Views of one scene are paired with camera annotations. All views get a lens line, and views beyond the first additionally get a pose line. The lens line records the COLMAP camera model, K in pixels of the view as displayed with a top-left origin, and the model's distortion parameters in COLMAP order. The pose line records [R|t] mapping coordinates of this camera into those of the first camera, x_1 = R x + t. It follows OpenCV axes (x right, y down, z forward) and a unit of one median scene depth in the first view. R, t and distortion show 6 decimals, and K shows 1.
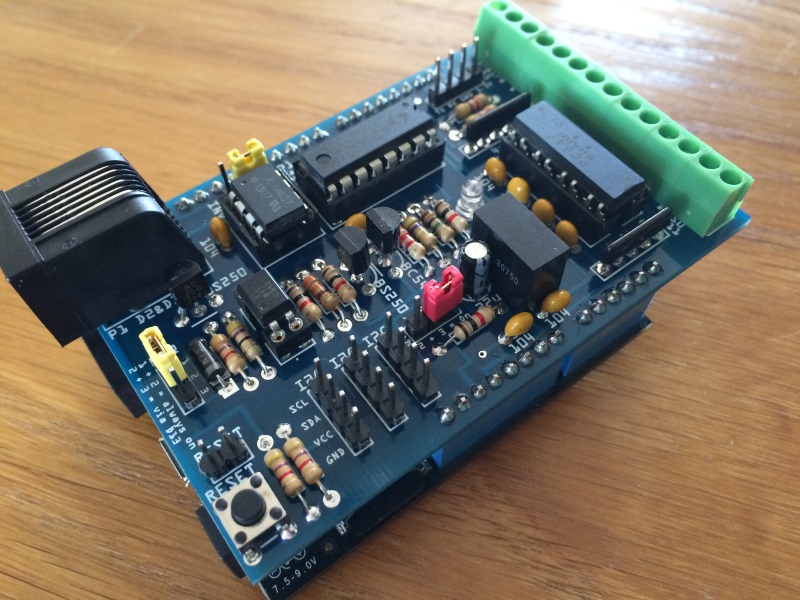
lens RADIAL K [[719.2, 0, 400.2], [0, 719.2, 296.9], [0, 0, 1]] dist [0.007165, -0.013596]
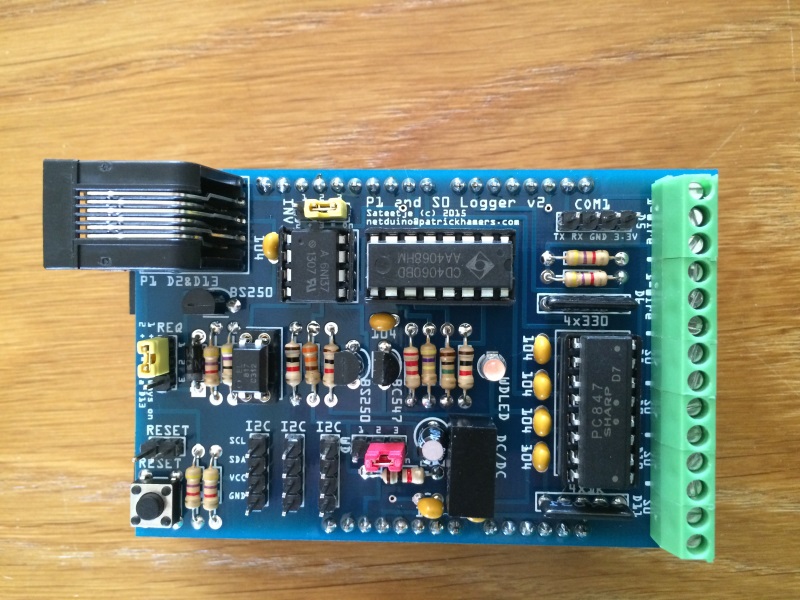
lens RADIAL K [[719.2, 0, 394.2], [0, 719.2, 296.0], [0, 0, 1]] dist [0.007165, -0.013596]
pose [[0.794363, 0.607252, -0.015239, -0.058699], [-0.489035, 0.654199, 0.576947, -0.766598], [0.360321, -0.450853, 0.816640, 0.216511]]
